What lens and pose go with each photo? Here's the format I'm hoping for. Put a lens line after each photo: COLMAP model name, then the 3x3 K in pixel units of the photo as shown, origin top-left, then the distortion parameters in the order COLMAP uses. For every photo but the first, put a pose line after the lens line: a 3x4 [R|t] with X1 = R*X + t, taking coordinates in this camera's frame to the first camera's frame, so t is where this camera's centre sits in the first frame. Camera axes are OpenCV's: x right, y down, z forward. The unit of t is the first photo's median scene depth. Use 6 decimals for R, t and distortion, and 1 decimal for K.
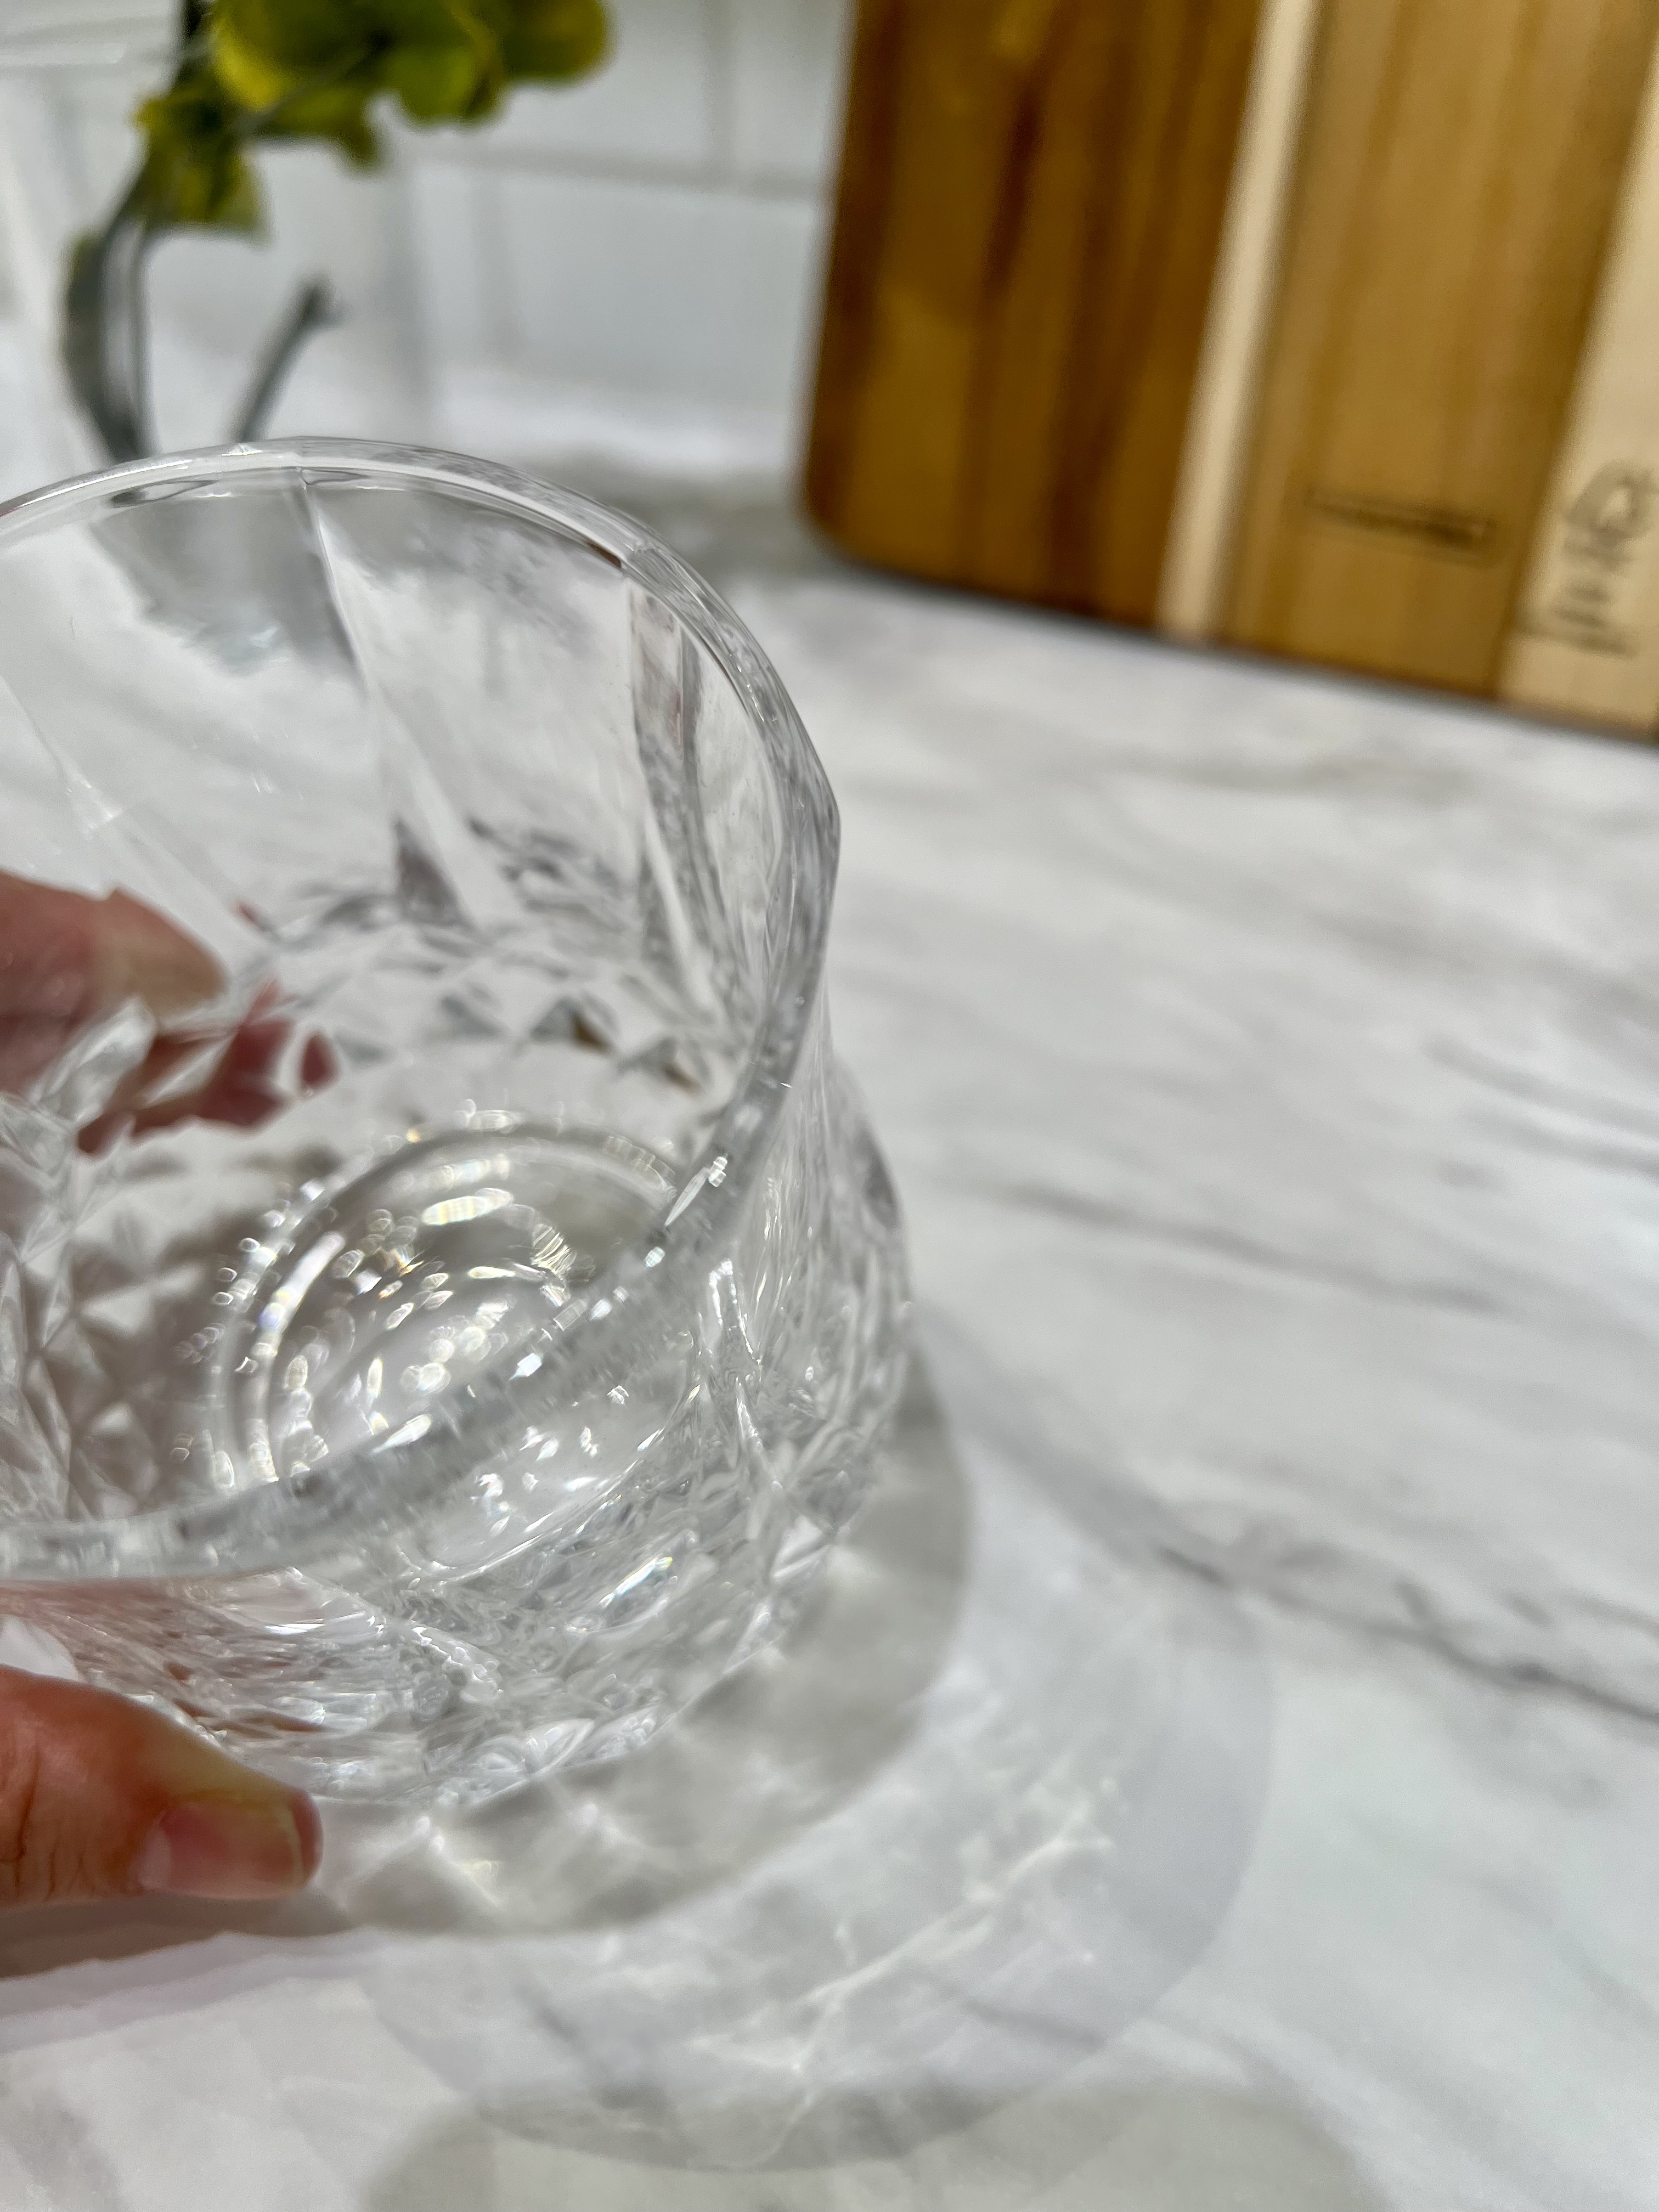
lens RADIAL K [[1767.7, 0, 815.0], [0, 1767.7, 1089.3], [0, 0, 1]] dist [-0.022789, -0.008856]
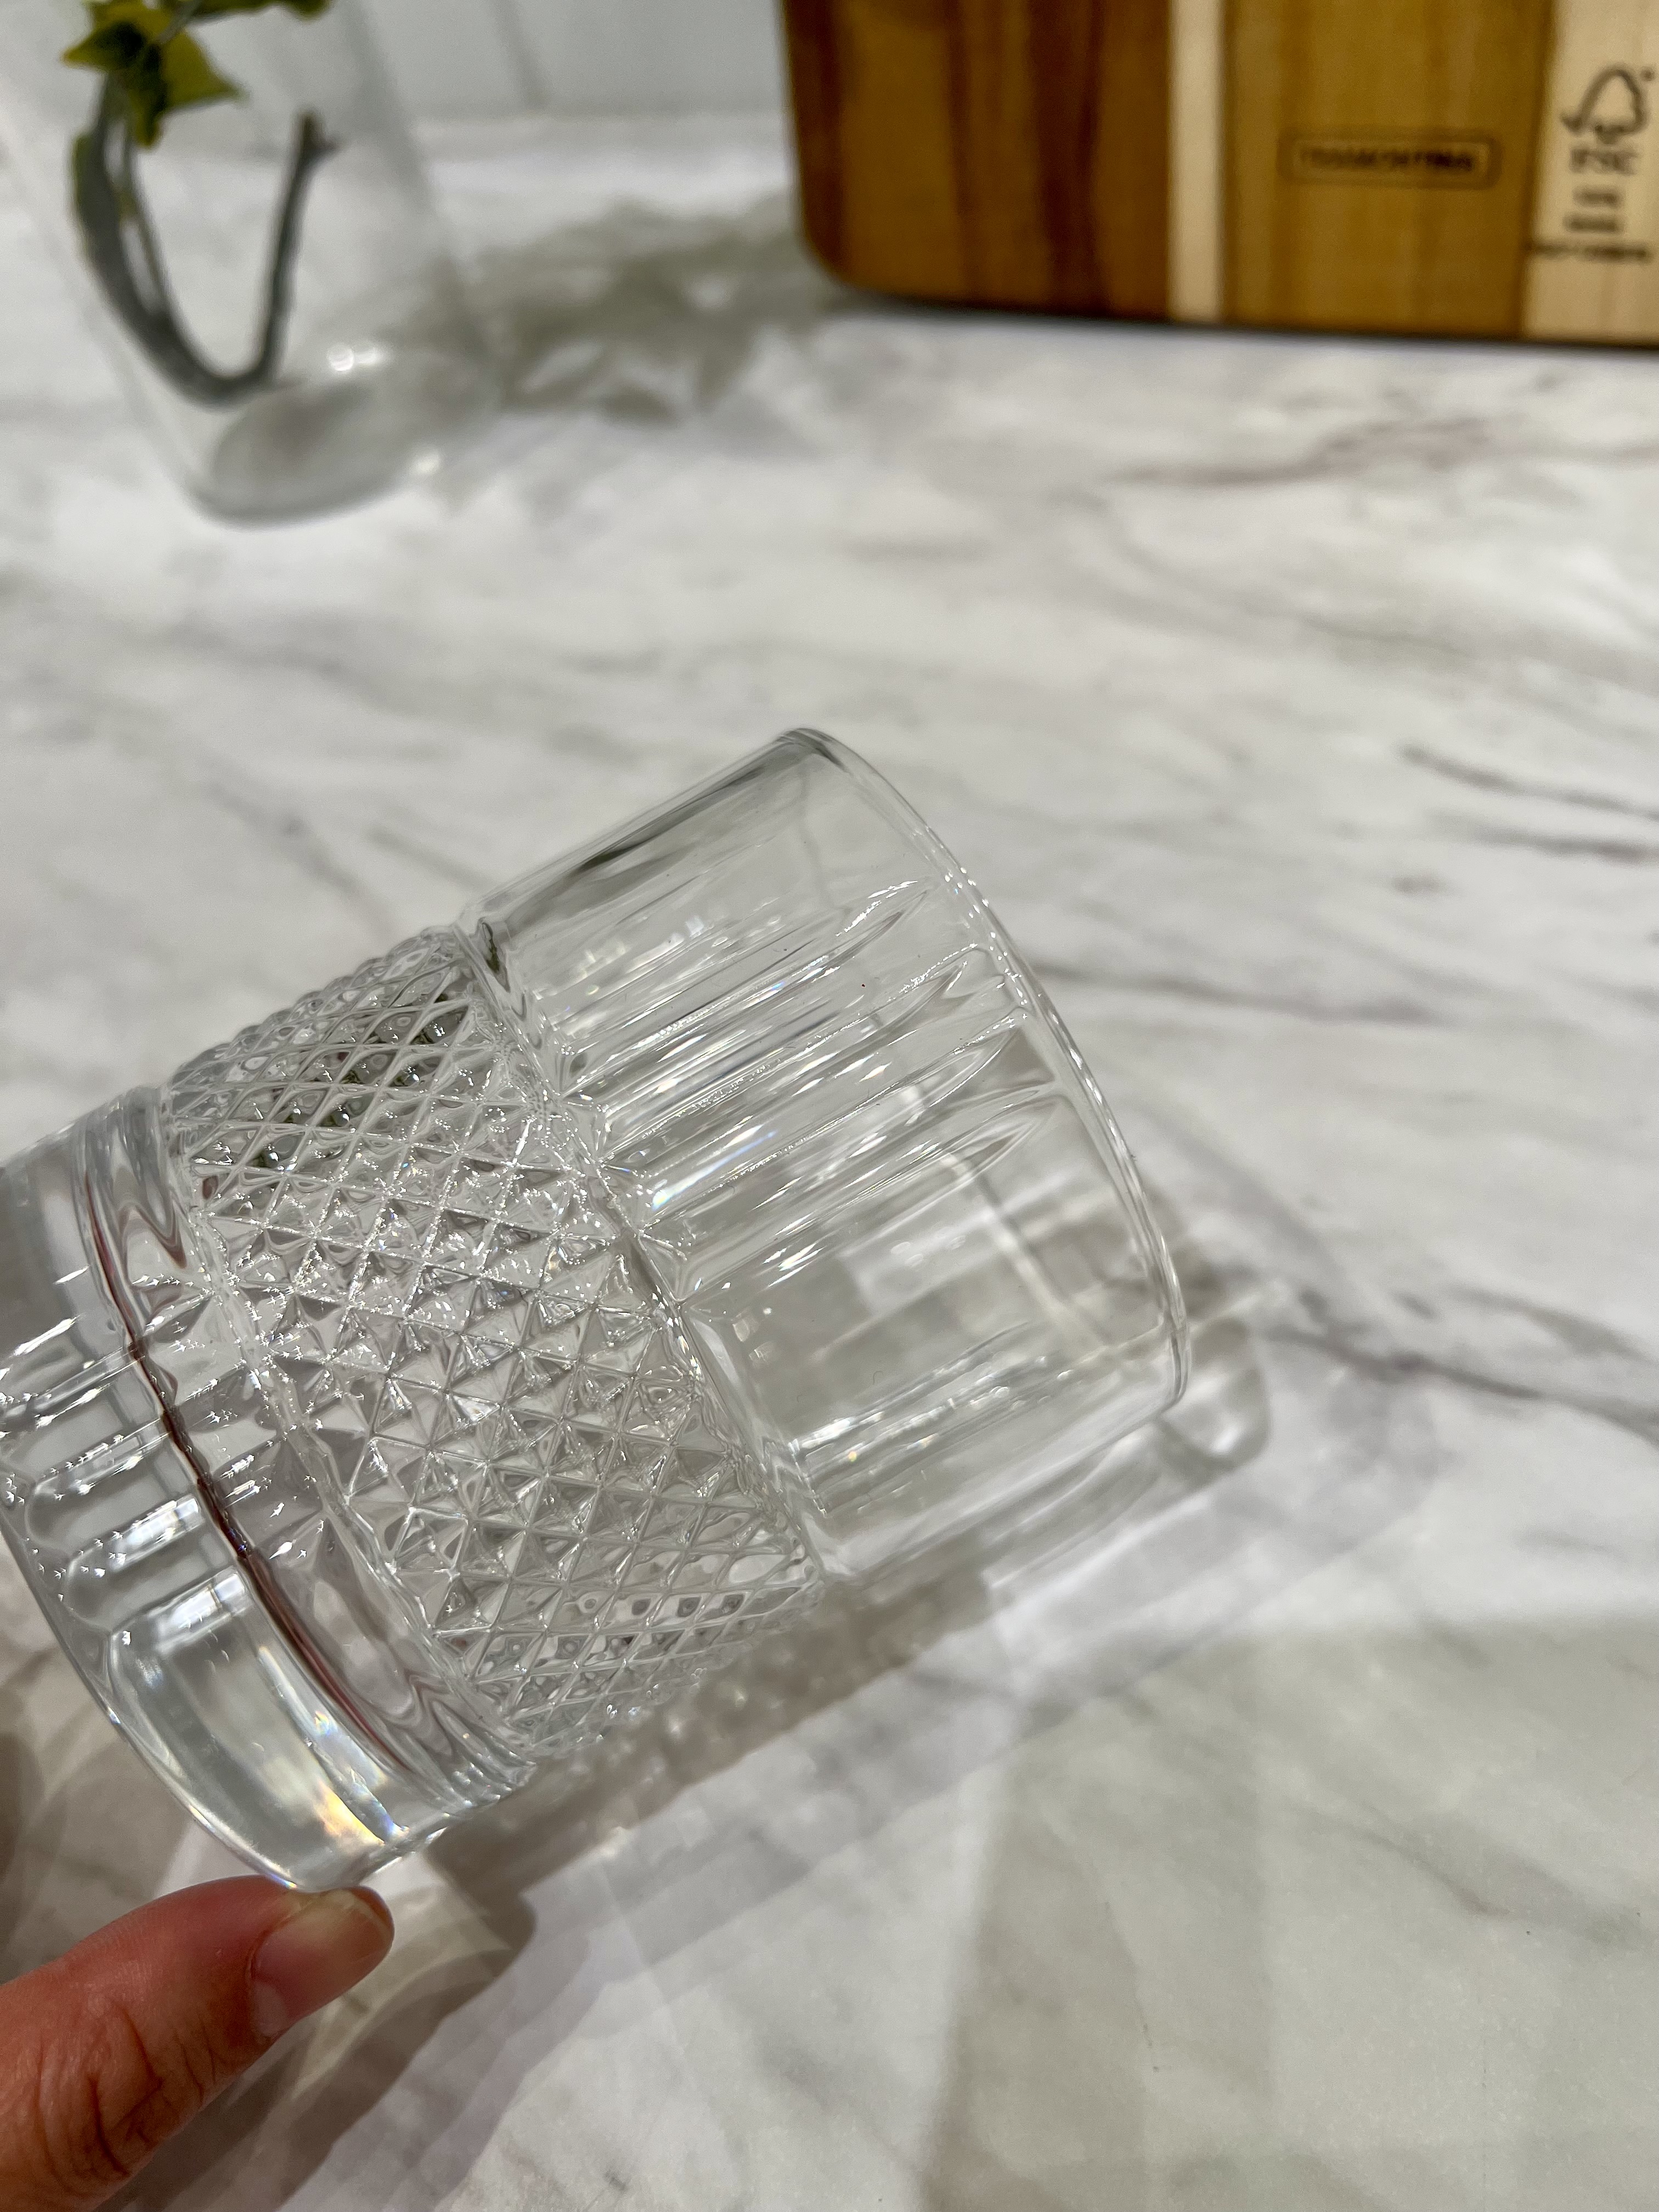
lens RADIAL K [[1731.3, 0, 829.5], [0, 1731.3, 1106.0], [0, 0, 1]] dist [-0.013086, -0.017664]
pose [[0.977031, -0.124963, -0.172614, 0.138028], [0.158160, 0.968093, 0.194376, -0.058779], [0.142817, -0.217212, 0.965620, -0.057265]]
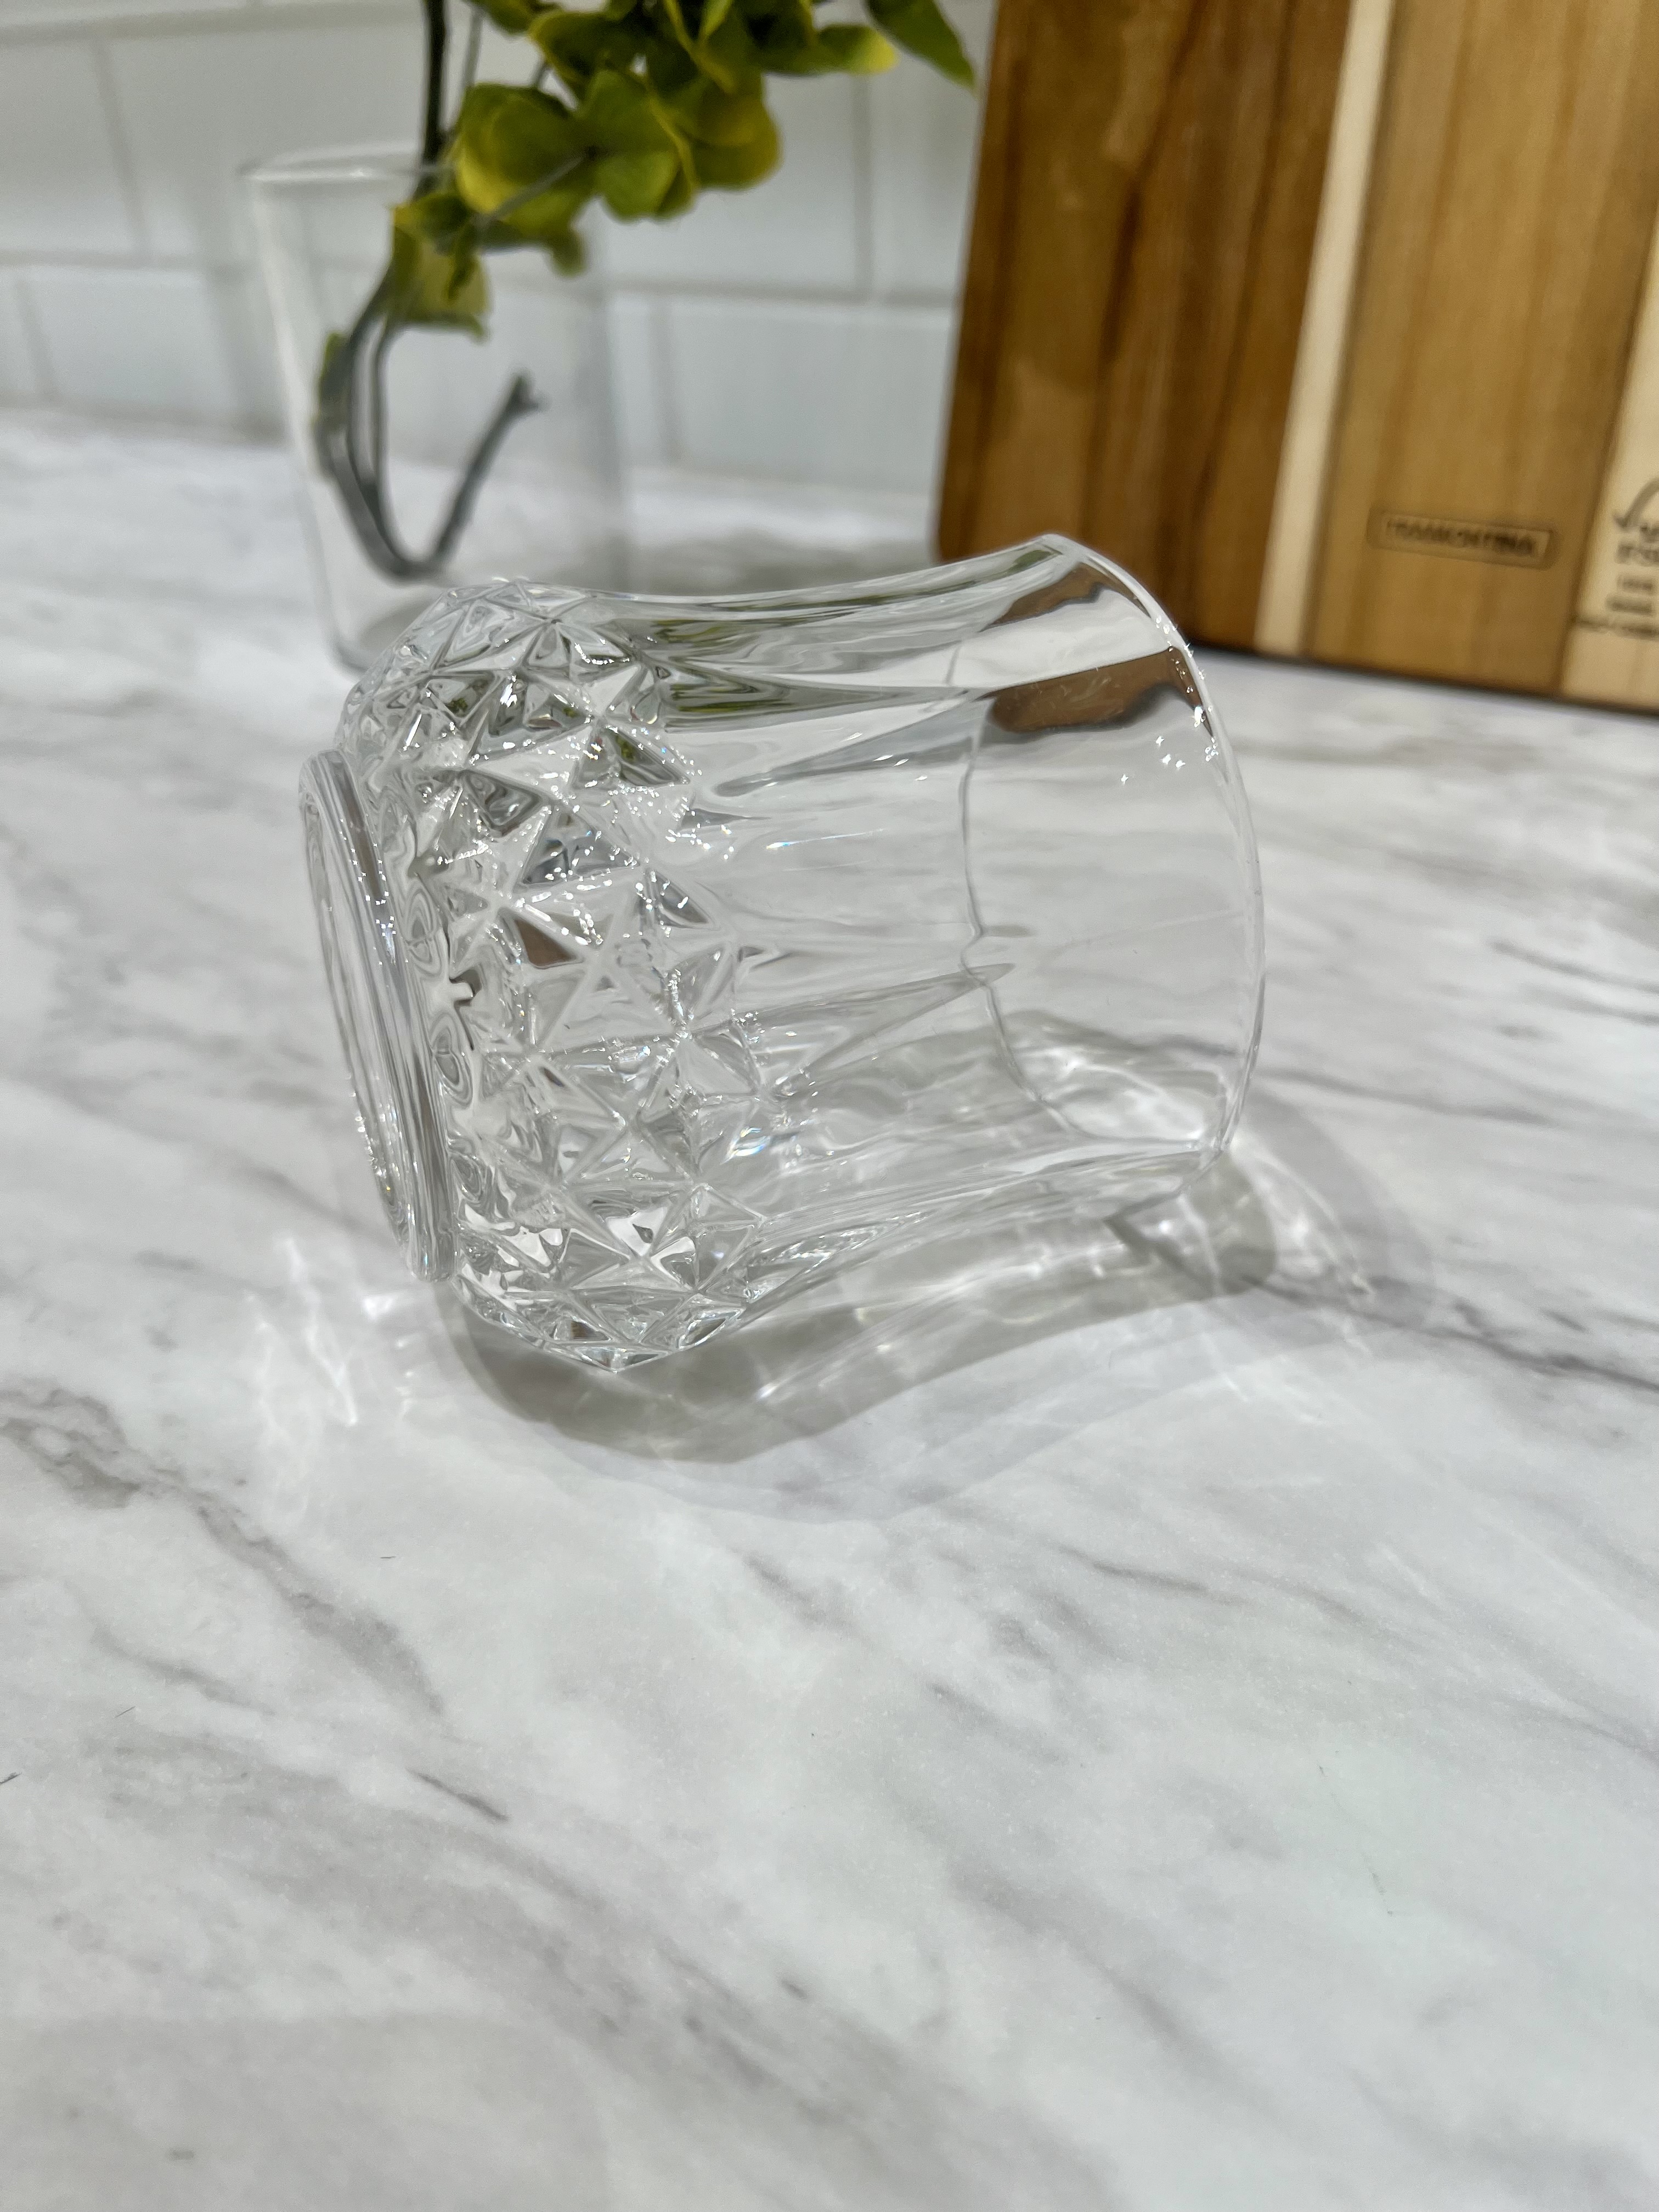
lens RADIAL K [[1721.2, 0, 818.2], [0, 1721.2, 1109.0], [0, 0, 1]] dist [-0.025572, 0.004780]
pose [[0.997566, -0.001781, -0.069712, -0.009865], [-0.003238, 0.997412, -0.071823, 0.134353], [0.069659, 0.071874, 0.994978, -0.111276]]
